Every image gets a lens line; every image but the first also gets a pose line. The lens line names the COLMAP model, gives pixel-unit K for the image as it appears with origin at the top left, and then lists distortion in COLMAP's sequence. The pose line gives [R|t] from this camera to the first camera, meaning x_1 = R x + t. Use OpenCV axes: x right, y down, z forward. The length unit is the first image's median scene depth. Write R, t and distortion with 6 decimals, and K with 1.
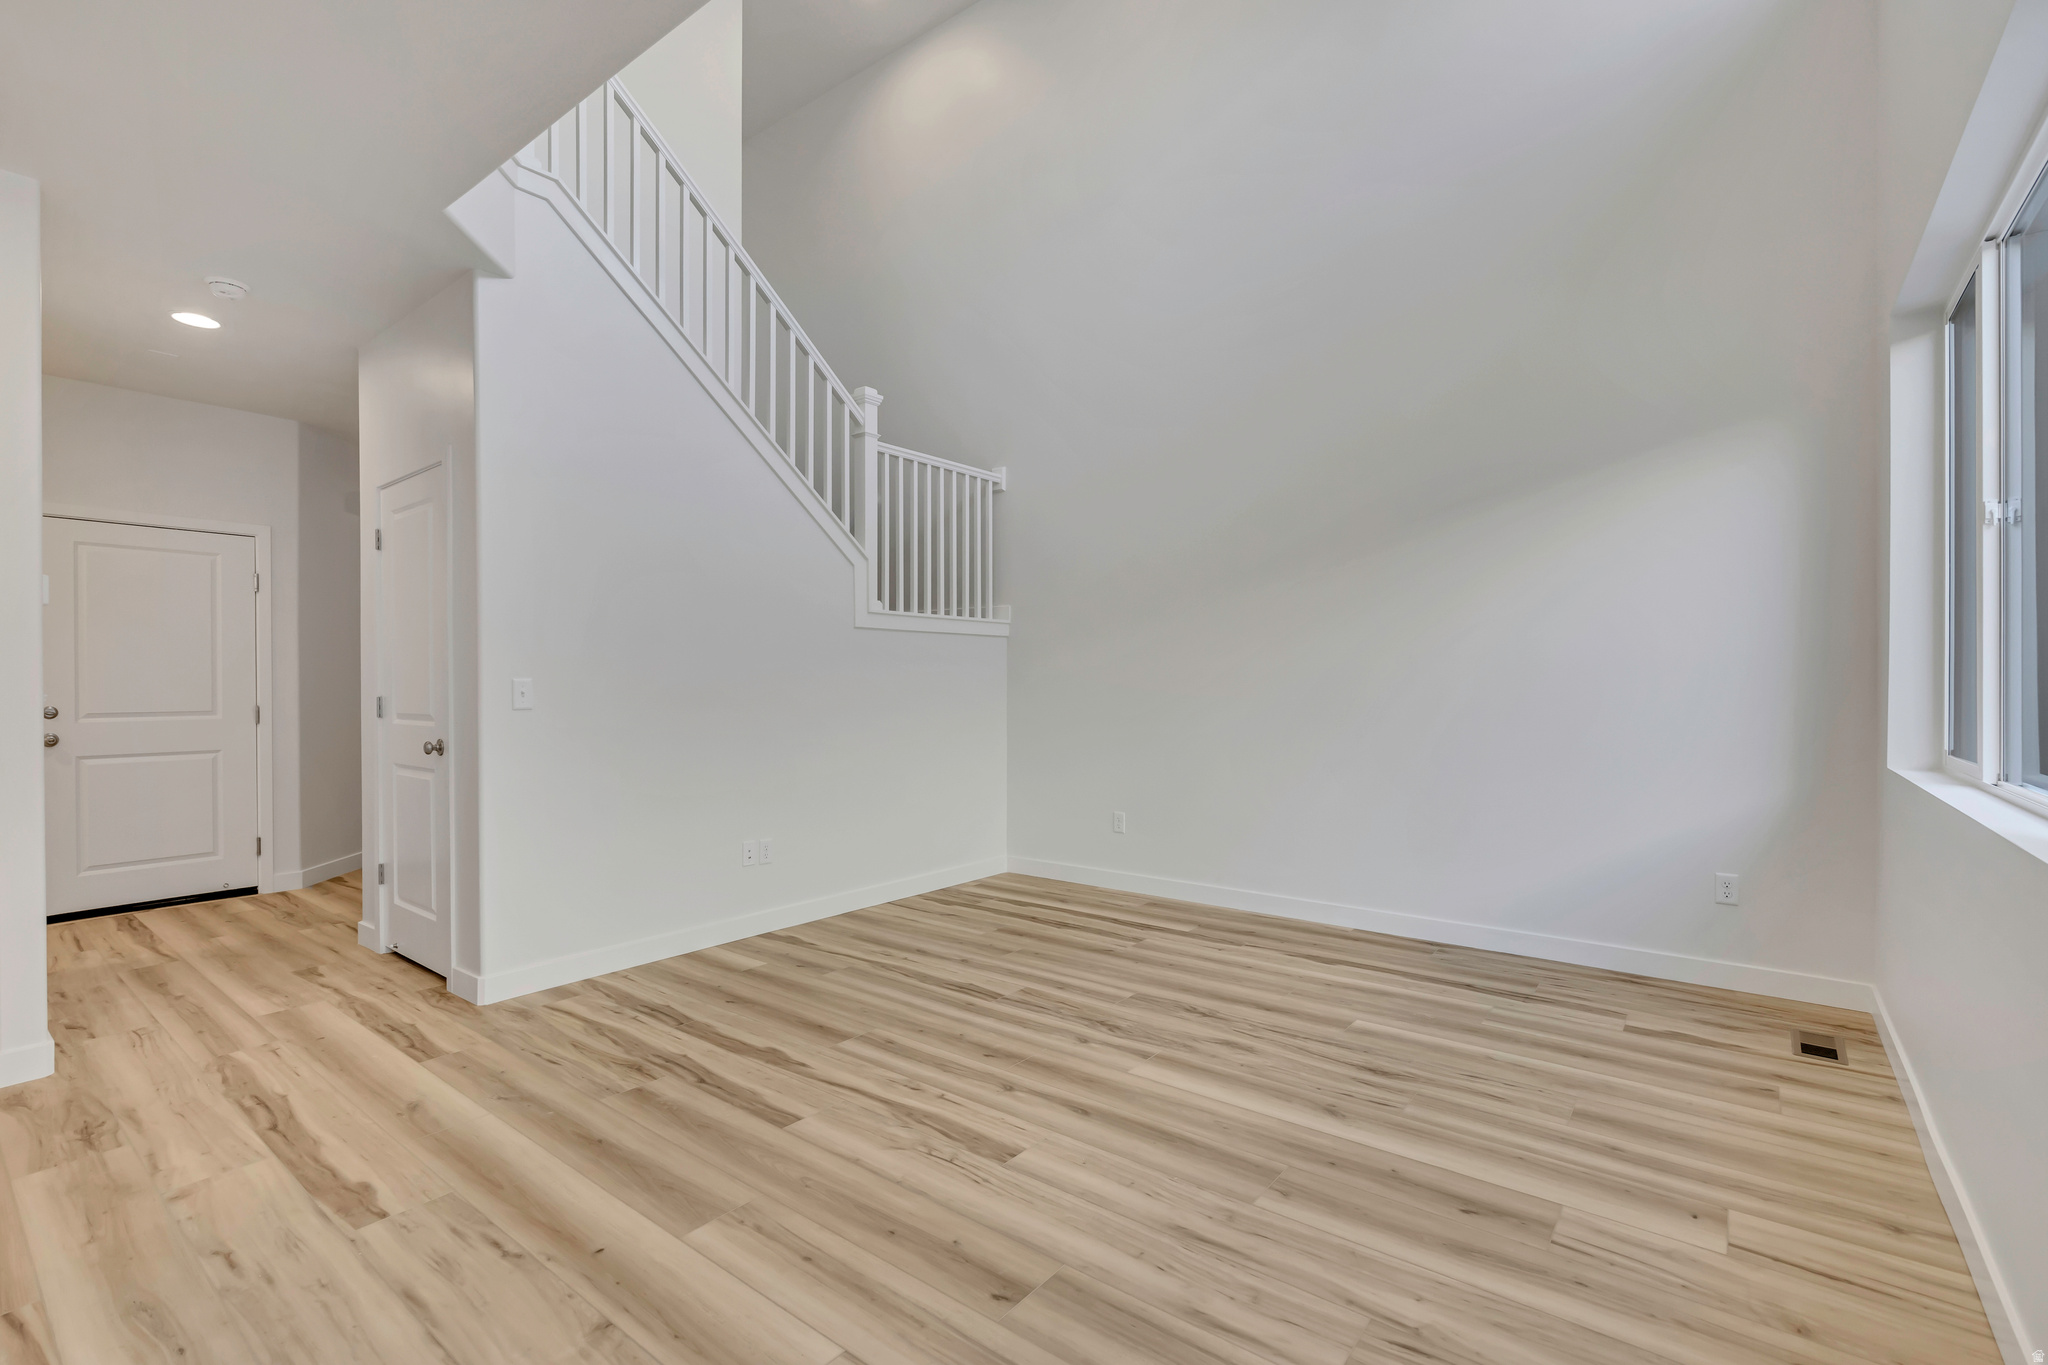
lens RADIAL K [[920.7, 0, 1024.1], [0, 920.7, 702.8], [0, 0, 1]] dist [-0.015420, 0.000810]
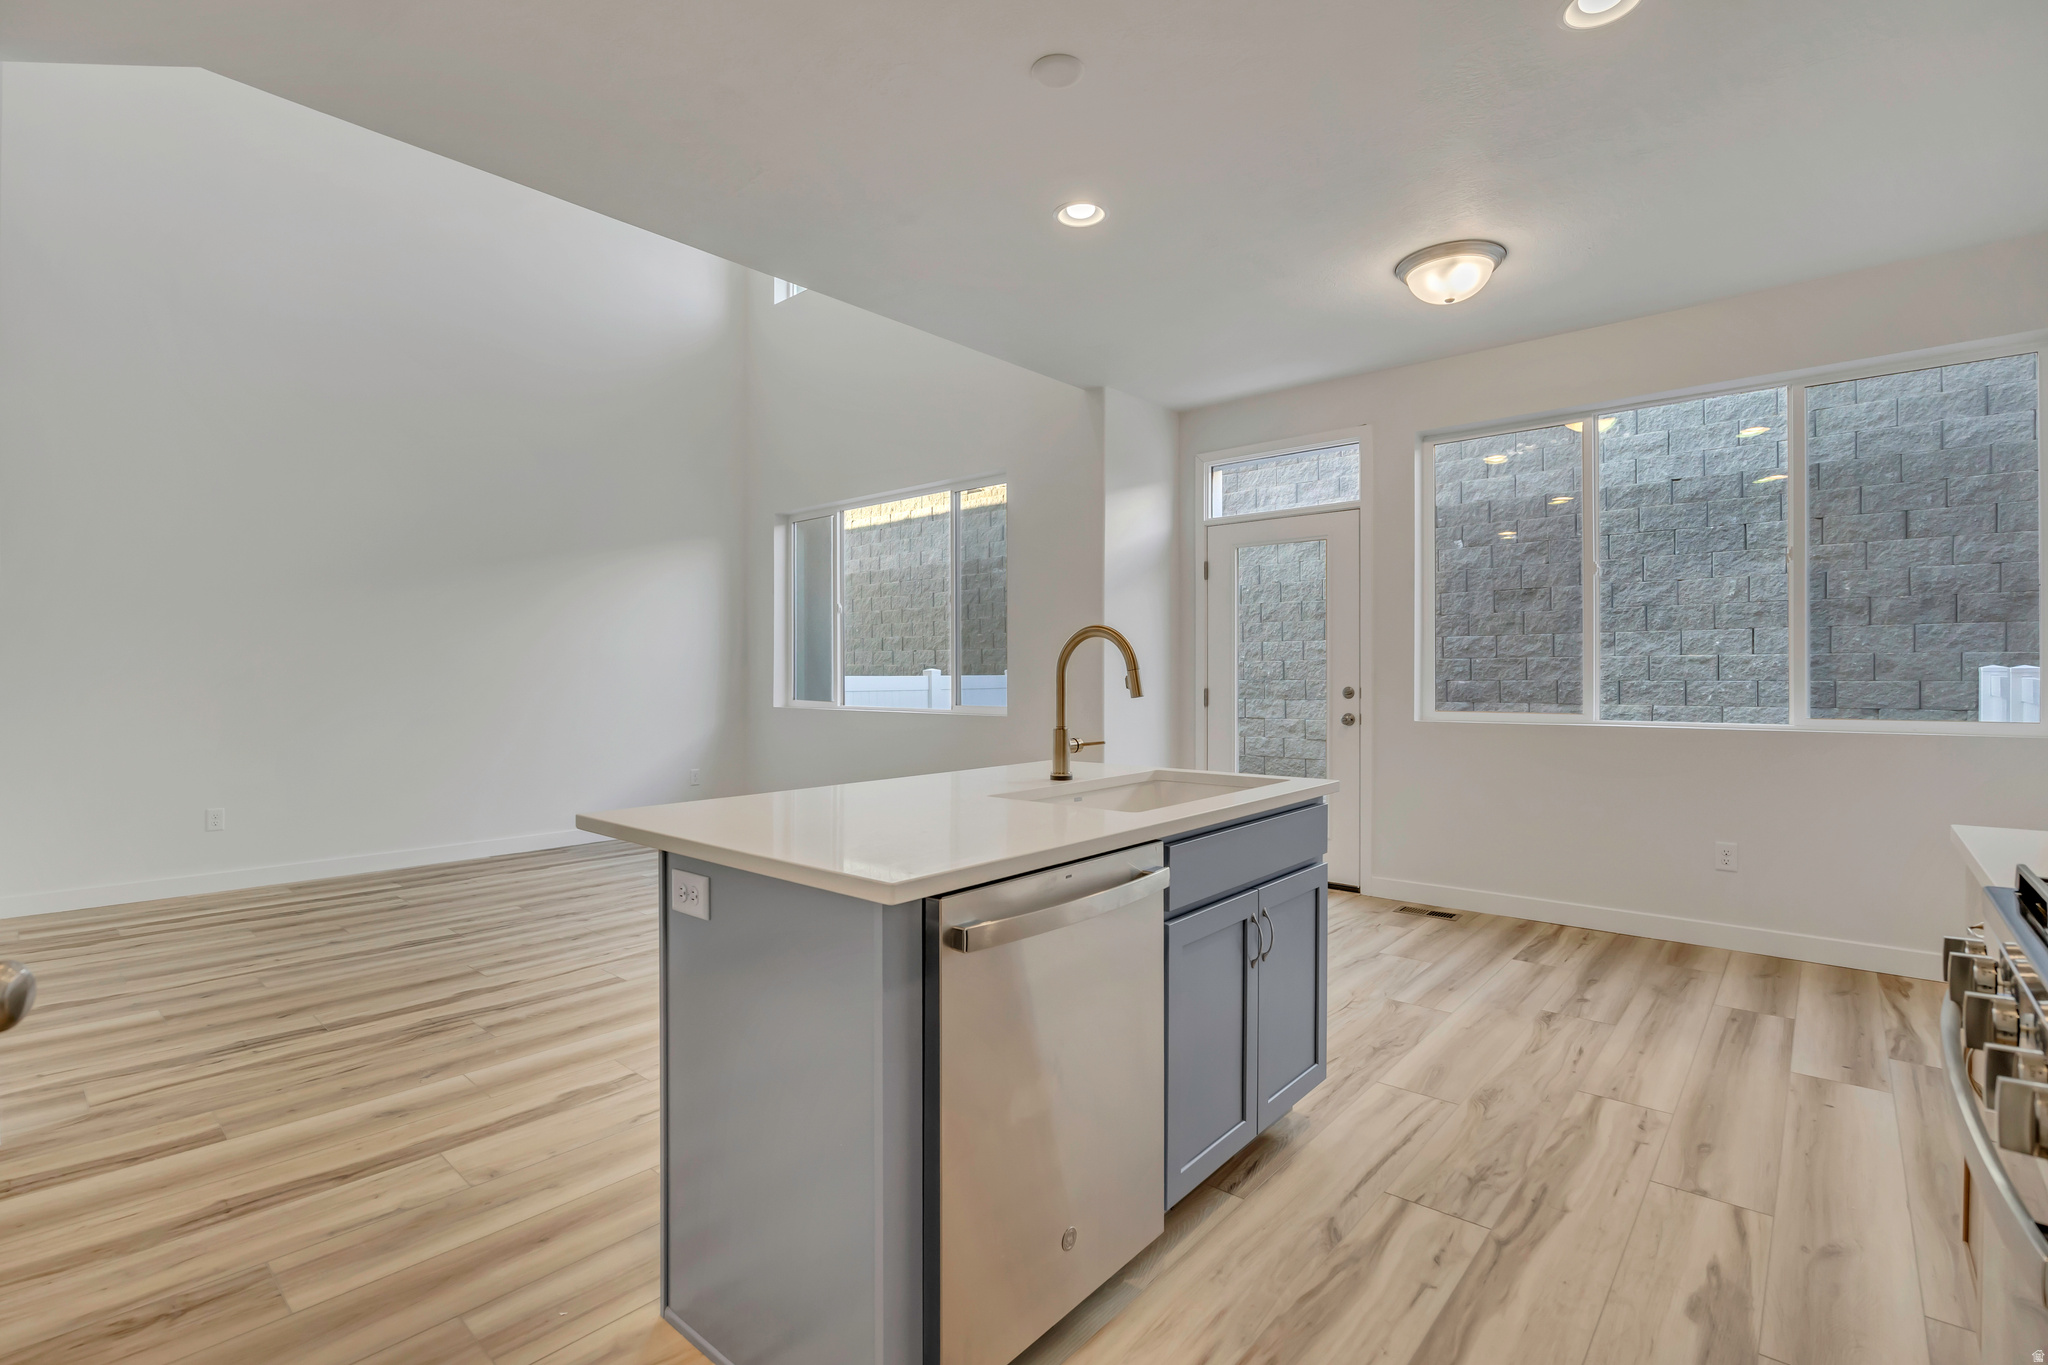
lens RADIAL K [[920.7, 0, 1036.9], [0, 920.7, 653.0], [0, 0, 1]] dist [-0.015420, 0.000810]
pose [[0.053149, 0.019933, 0.998388, -1.472258], [0.023556, 0.999498, -0.021209, 0.000787], [-0.998309, 0.024645, 0.052653, 0.243870]]
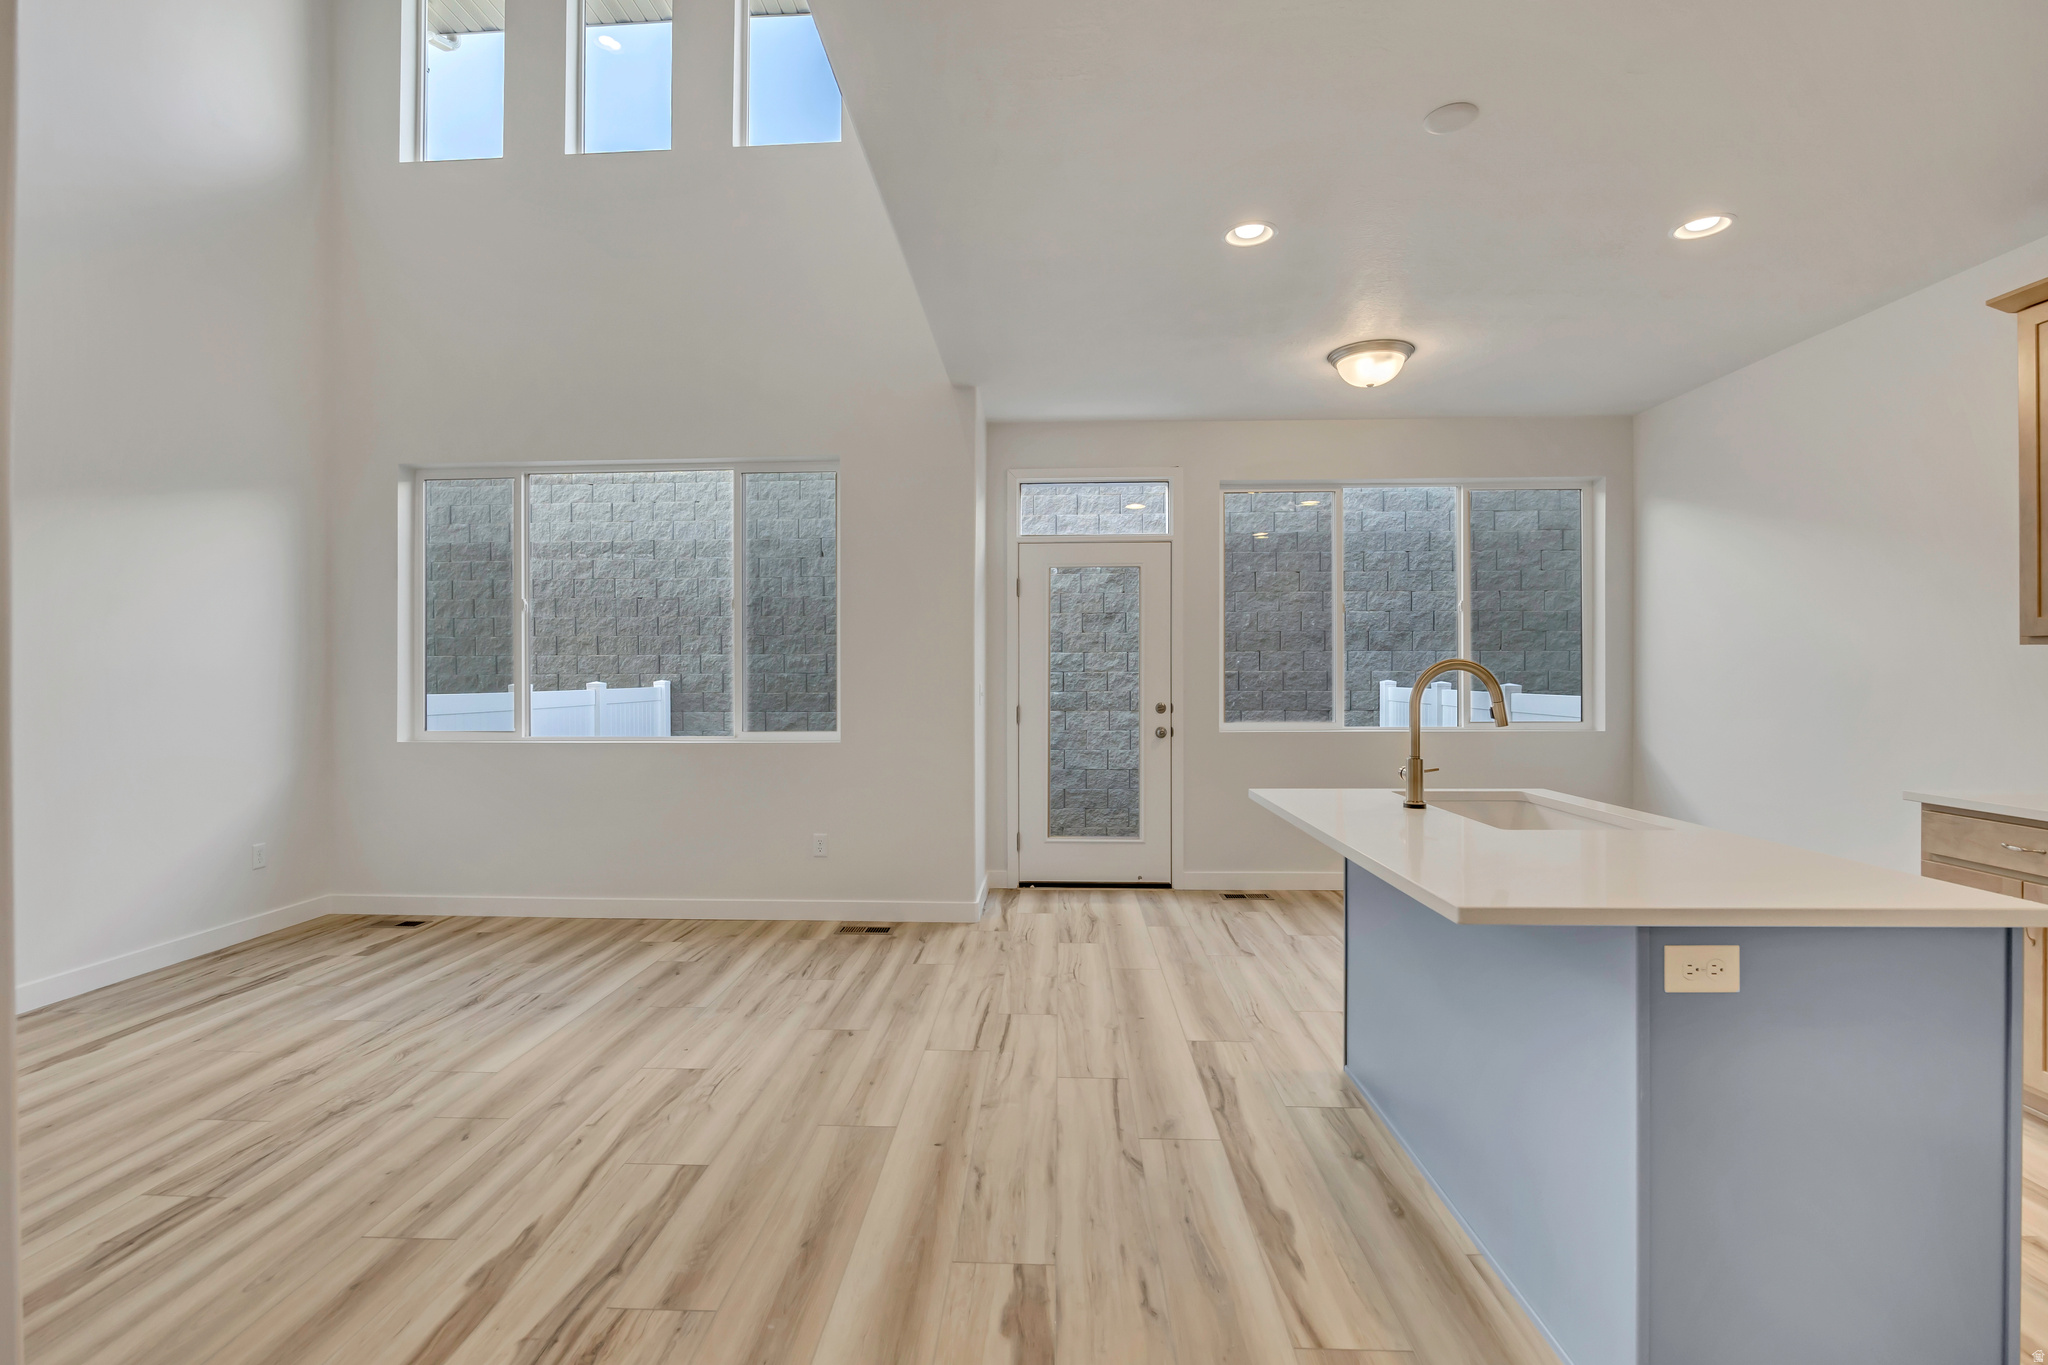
lens RADIAL K [[920.7, 0, 1012.5], [0, 920.7, 674.0], [0, 0, 1]] dist [-0.015420, 0.000810]
pose [[-0.571849, 0.003473, 0.820351, -1.088267], [0.020304, 0.999745, 0.009920, -0.044708], [-0.820107, 0.022329, -0.571774, 1.127106]]
